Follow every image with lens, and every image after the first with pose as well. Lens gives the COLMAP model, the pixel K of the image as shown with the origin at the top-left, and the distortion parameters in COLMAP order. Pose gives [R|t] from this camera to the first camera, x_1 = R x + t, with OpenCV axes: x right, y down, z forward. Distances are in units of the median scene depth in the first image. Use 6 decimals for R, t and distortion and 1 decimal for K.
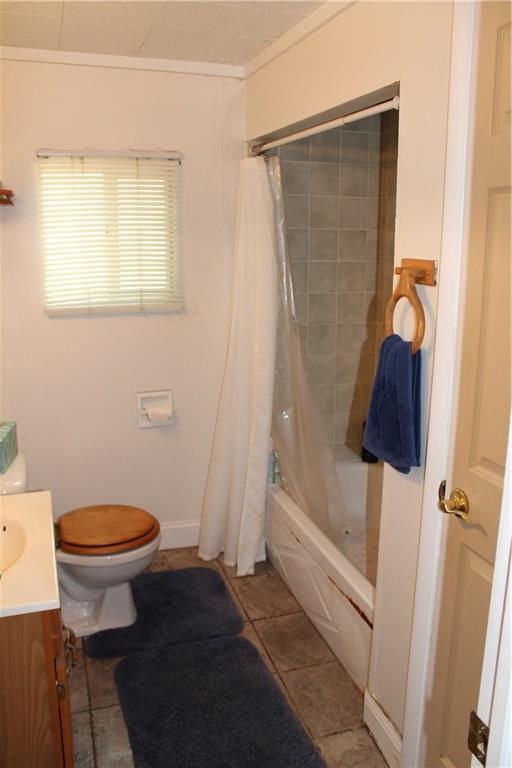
lens RADIAL K [[648.7, 0, 254.8], [0, 648.7, 381.1], [0, 0, 1]] dist [-0.151452, 0.135439]
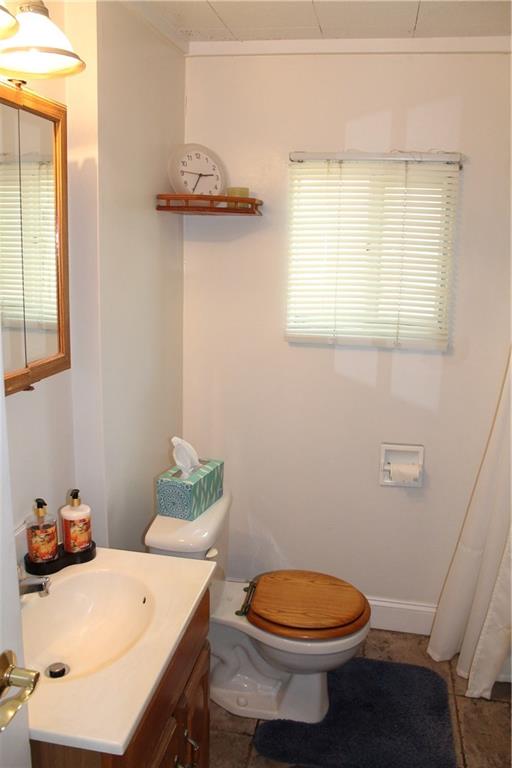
lens RADIAL K [[648.7, 0, 254.6], [0, 648.7, 384.3], [0, 0, 1]] dist [-0.151452, 0.135439]
pose [[0.876013, 0.122420, -0.466491, 0.055999], [-0.129761, 0.991408, 0.016498, -0.052042], [0.464502, 0.046080, 0.884372, 0.191109]]
